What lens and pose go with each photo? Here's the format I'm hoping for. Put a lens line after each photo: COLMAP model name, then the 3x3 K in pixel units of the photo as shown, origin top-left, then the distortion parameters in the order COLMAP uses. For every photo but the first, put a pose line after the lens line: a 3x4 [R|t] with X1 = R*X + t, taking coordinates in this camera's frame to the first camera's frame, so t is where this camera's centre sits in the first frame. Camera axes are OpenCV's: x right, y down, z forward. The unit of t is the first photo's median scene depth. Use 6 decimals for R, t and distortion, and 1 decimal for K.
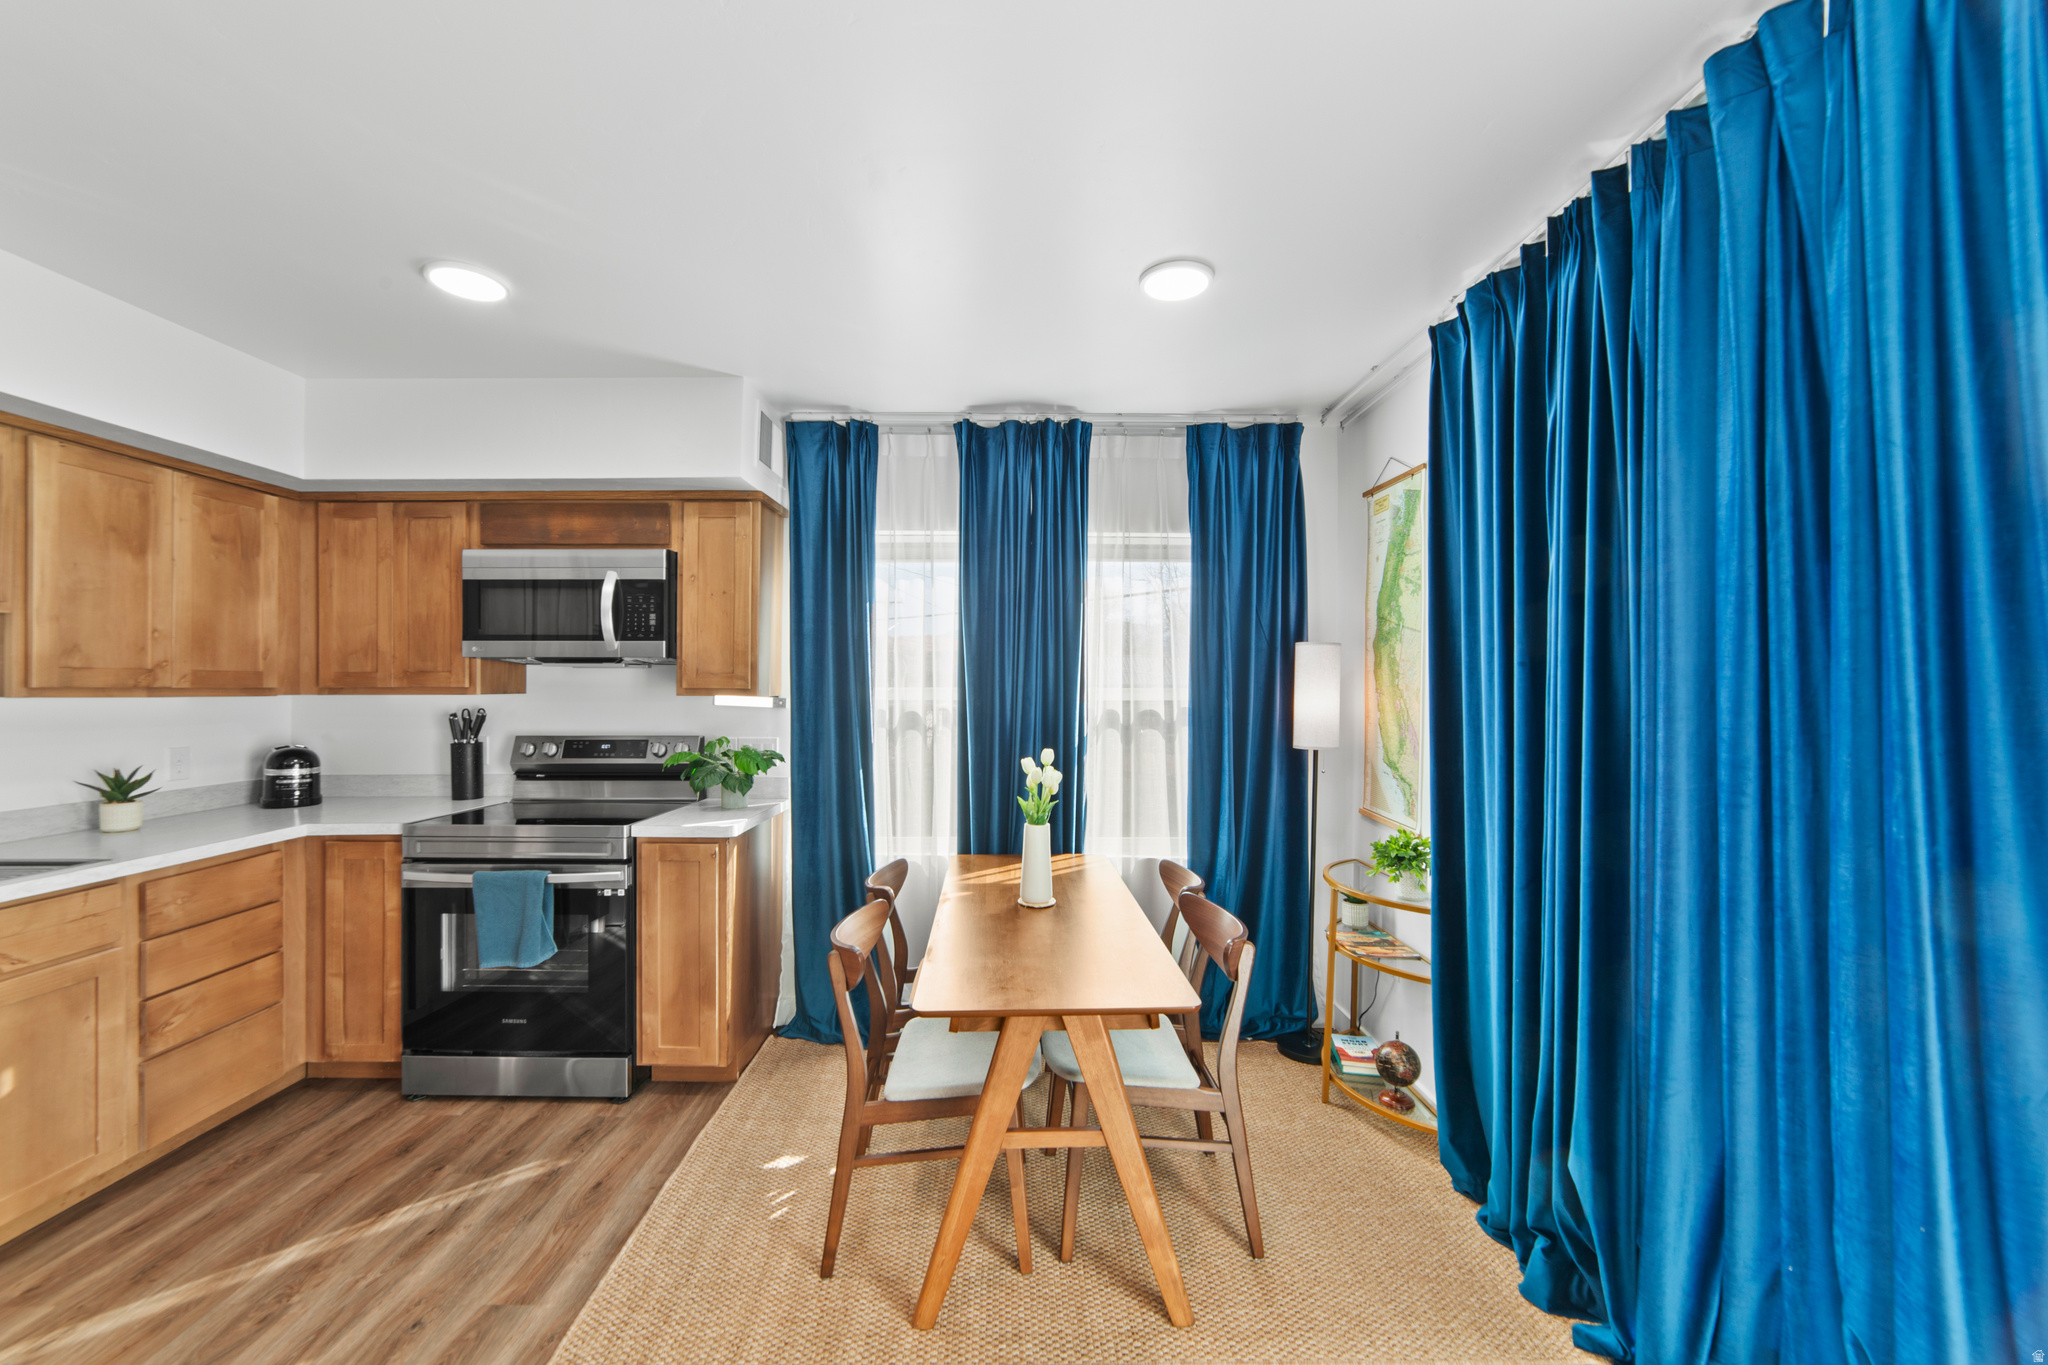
lens RADIAL K [[793.7, 0, 1016.6], [0, 793.7, 683.3], [0, 0, 1]] dist [-0.023376, 0.008360]
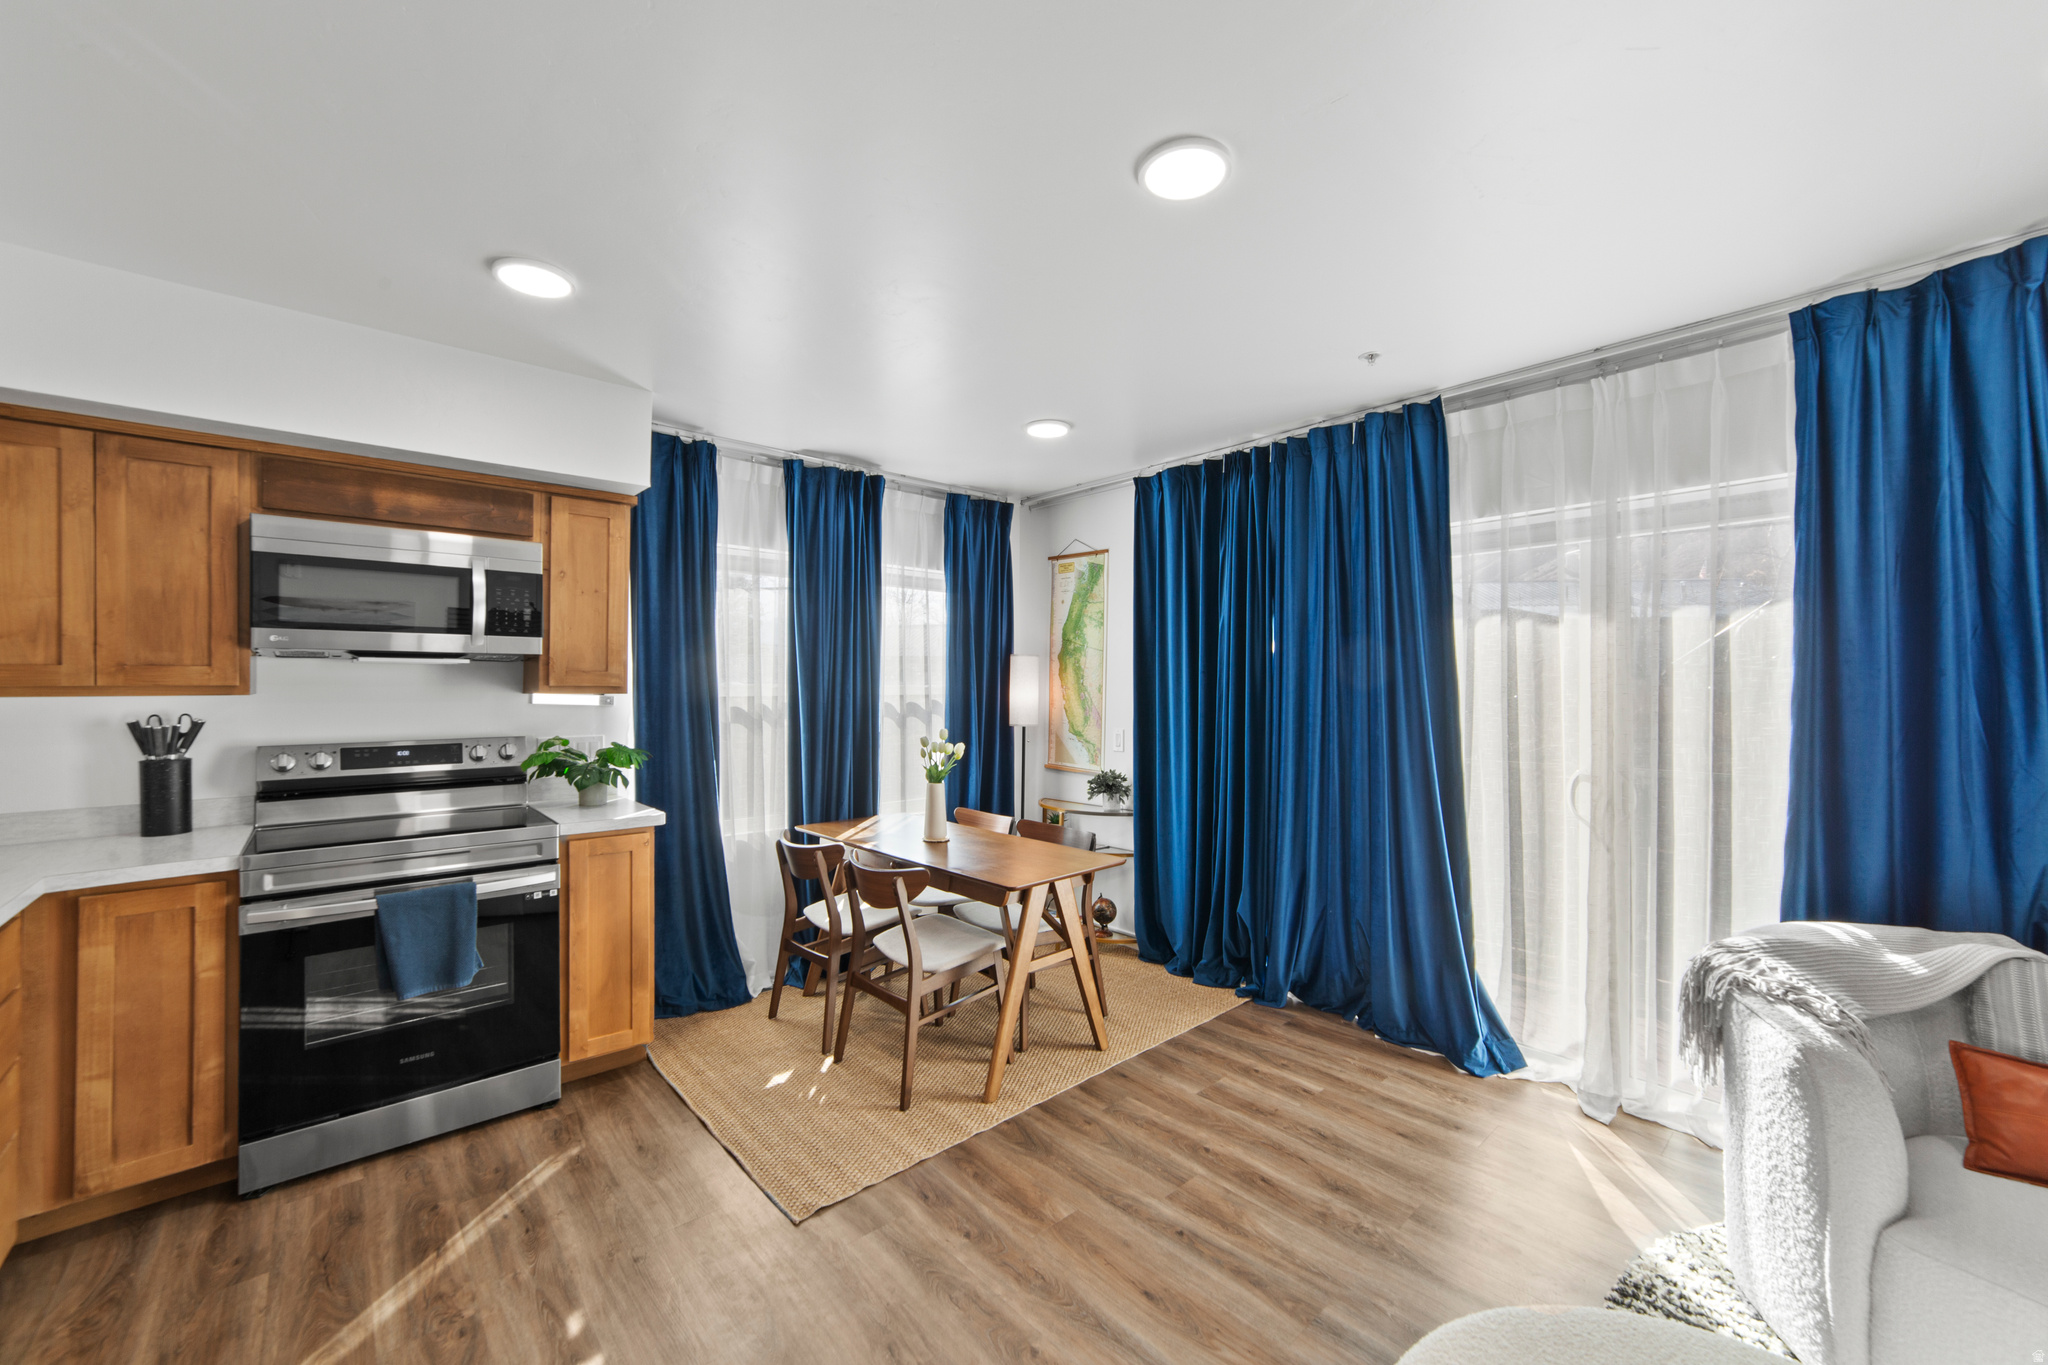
lens RADIAL K [[793.7, 0, 1016.6], [0, 793.7, 683.3], [0, 0, 1]] dist [-0.023376, 0.008360]
pose [[0.748582, 0.000084, 0.663042, -0.681448], [-0.000557, 1.000000, 0.000502, 0.002101], [-0.663041, -0.000745, 0.748582, -0.116259]]
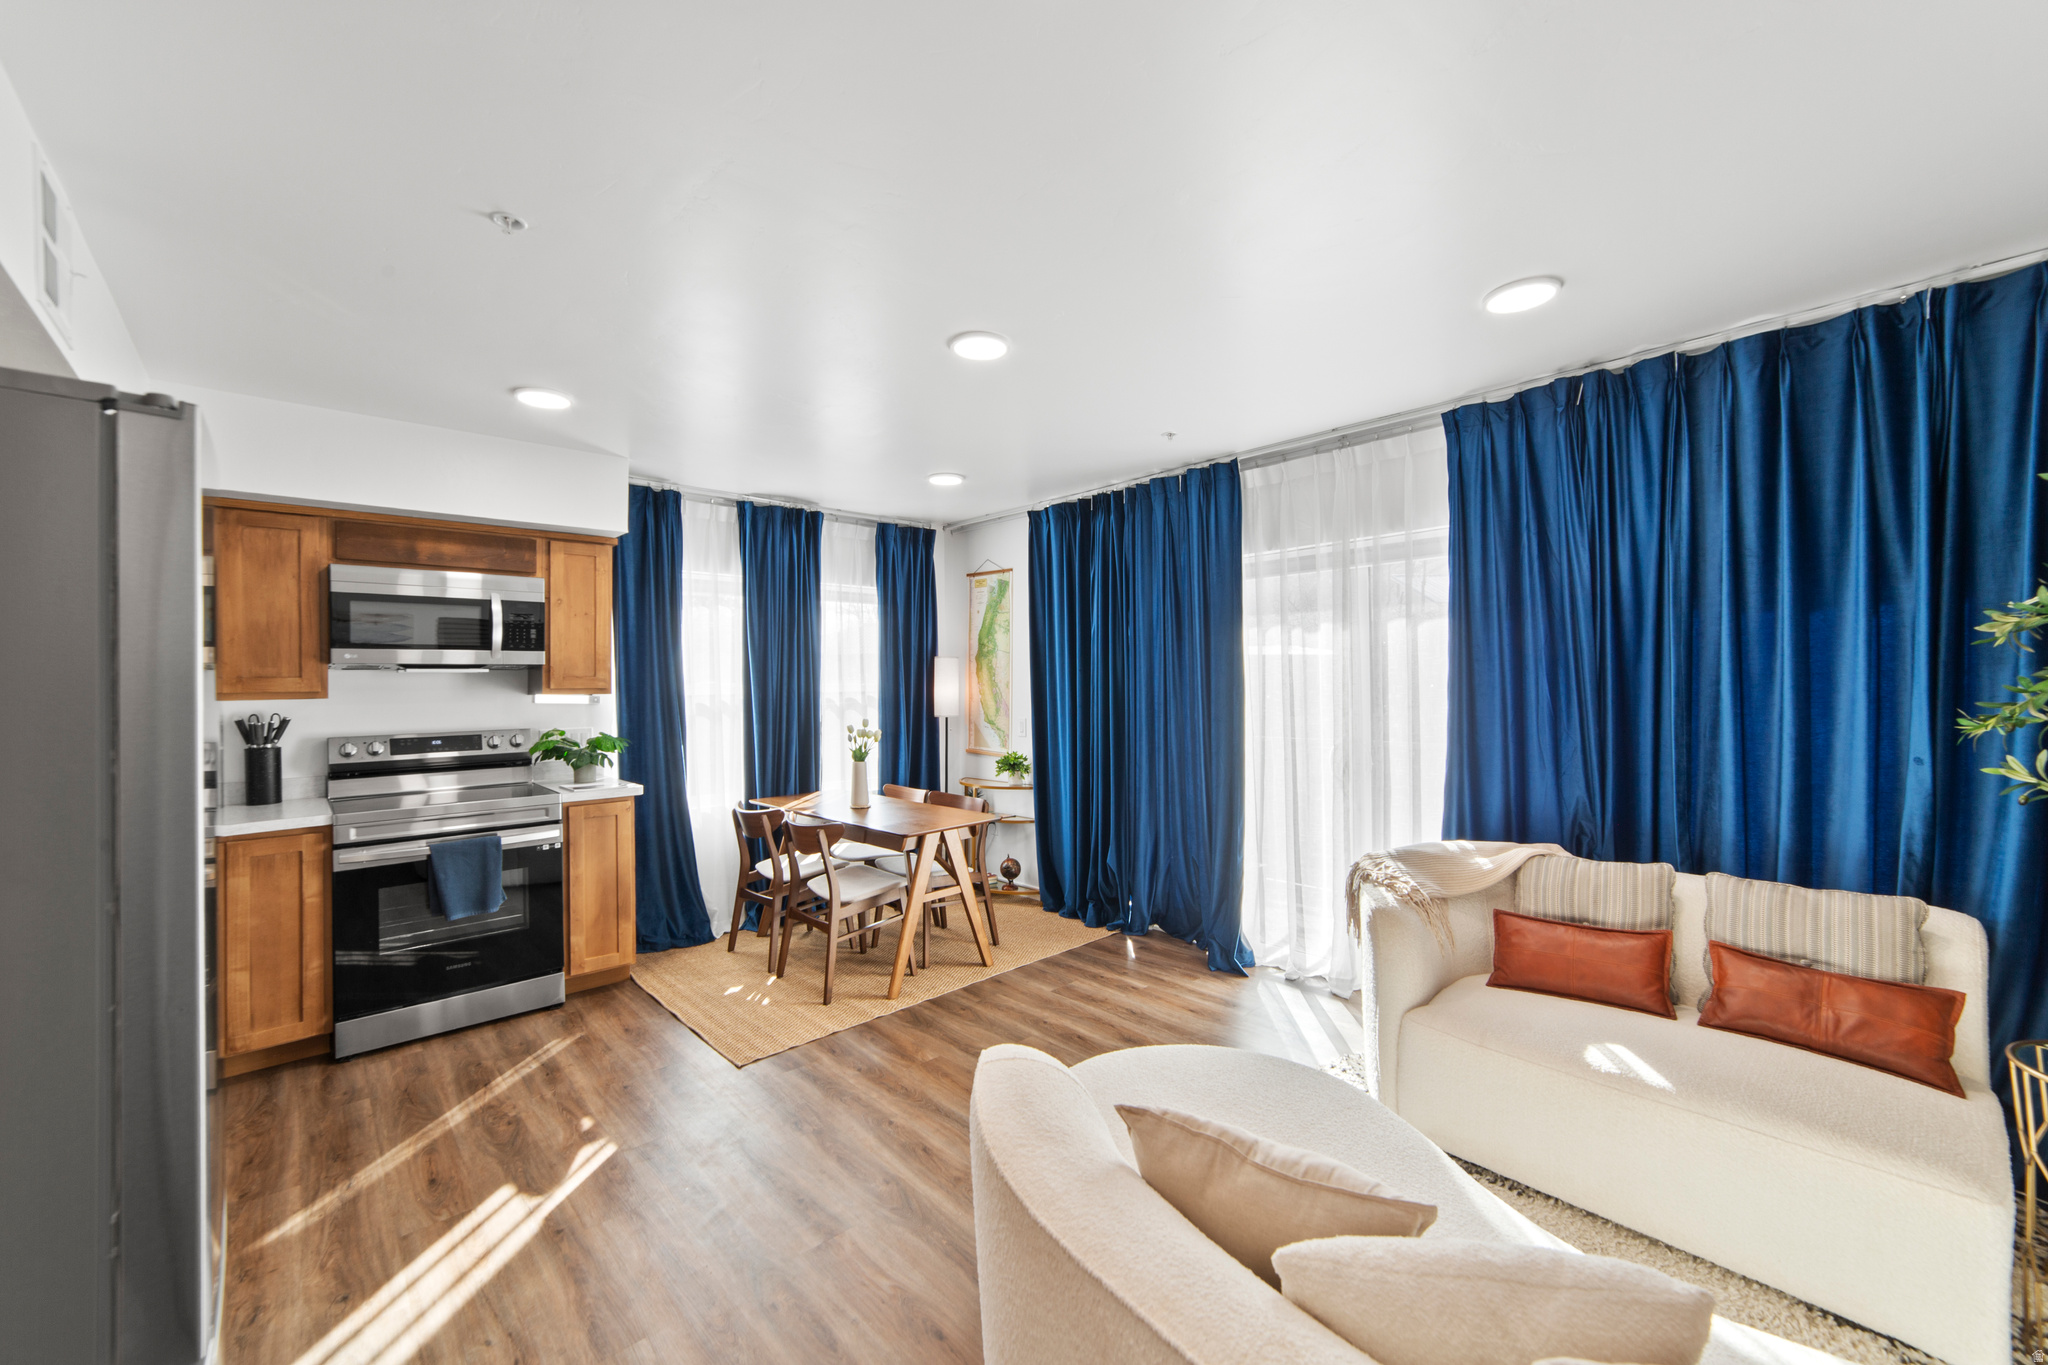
lens RADIAL K [[798.3, 0, 1017.6], [0, 798.3, 675.6], [0, 0, 1]] dist [-0.023772, 0.008643]
pose [[0.732383, -0.007206, 0.680855, -0.788165], [0.012581, 0.999917, -0.002951, -0.001553], [-0.680777, 0.010727, 0.732412, -0.452343]]
